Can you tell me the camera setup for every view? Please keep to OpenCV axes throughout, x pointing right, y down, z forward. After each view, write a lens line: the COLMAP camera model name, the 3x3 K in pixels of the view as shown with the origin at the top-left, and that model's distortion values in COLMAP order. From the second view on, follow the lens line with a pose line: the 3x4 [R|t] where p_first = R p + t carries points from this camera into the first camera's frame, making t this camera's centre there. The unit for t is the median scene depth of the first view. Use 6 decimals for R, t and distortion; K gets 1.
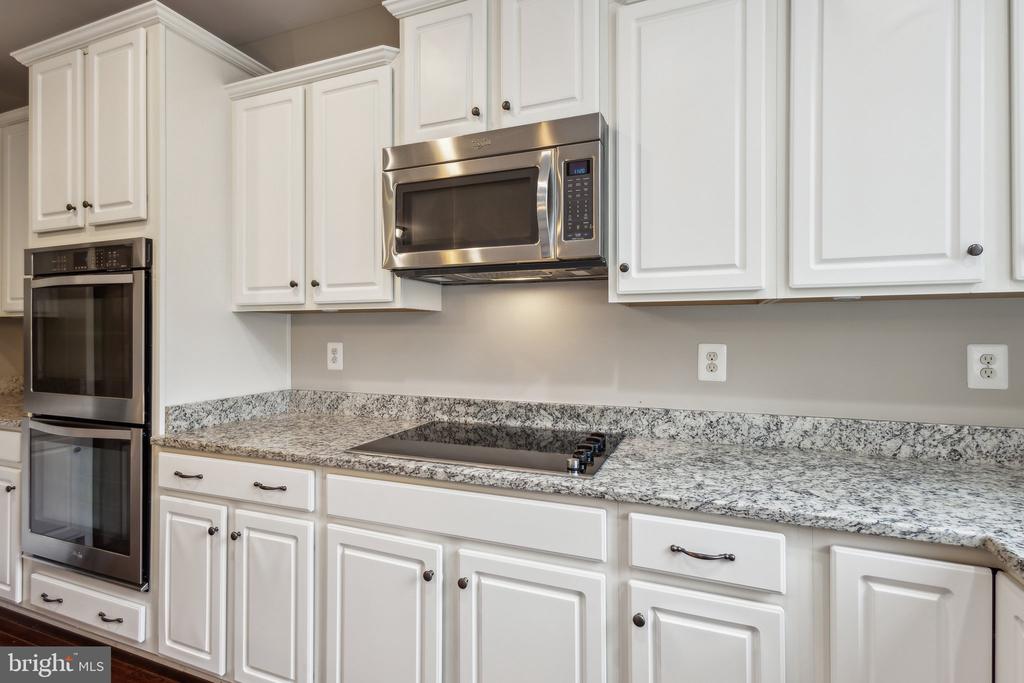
lens RADIAL K [[482.9, 0, 514.6], [0, 482.9, 334.1], [0, 0, 1]] dist [0.003346, -0.000159]
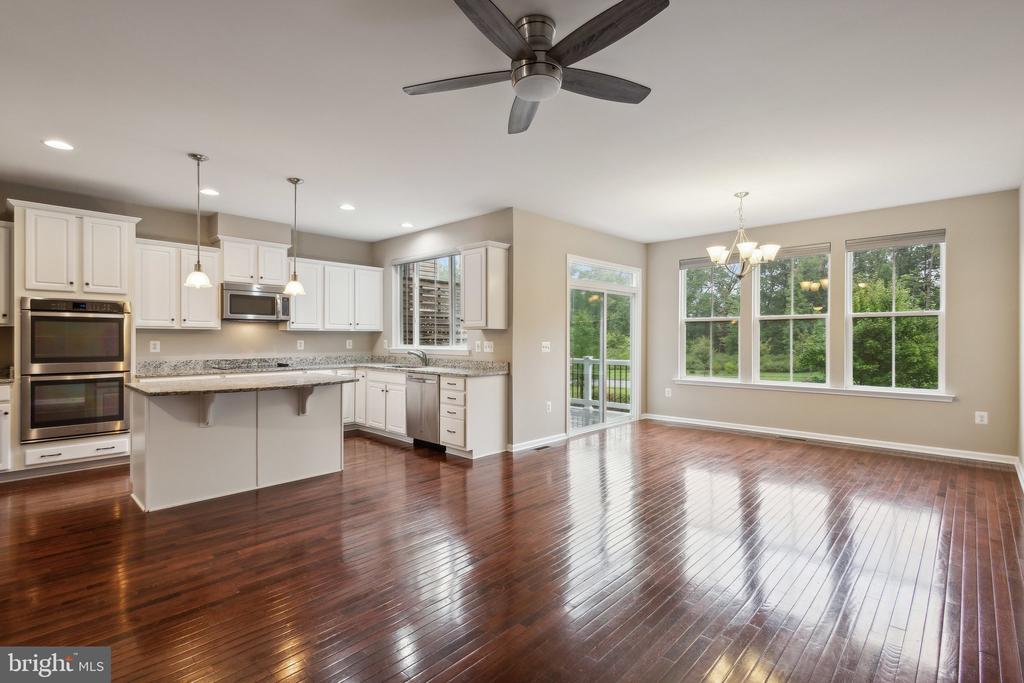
lens RADIAL K [[482.9, 0, 514.6], [0, 482.9, 334.1], [0, 0, 1]] dist [0.003346, -0.000159]
pose [[0.371639, 0.010244, 0.928321, -2.305896], [0.000731, 0.999936, -0.011327, 0.013146], [-0.928377, 0.004888, 0.371607, -1.864146]]
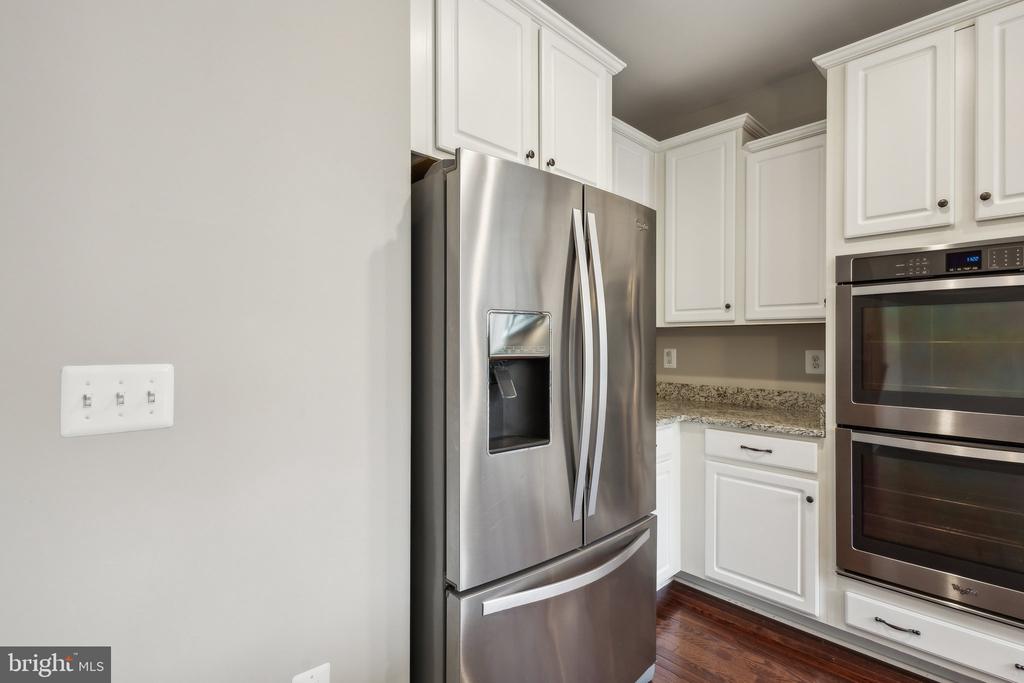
lens RADIAL K [[470.1, 0, 512.0], [0, 470.1, 341.5], [0, 0, 1]] dist [0.001862, 0.000253]
pose [[0.905018, 0.005192, -0.425342, -1.279749], [-0.006361, 0.999979, -0.001327, 0.002133], [0.425326, 0.003907, 0.905032, -0.136535]]
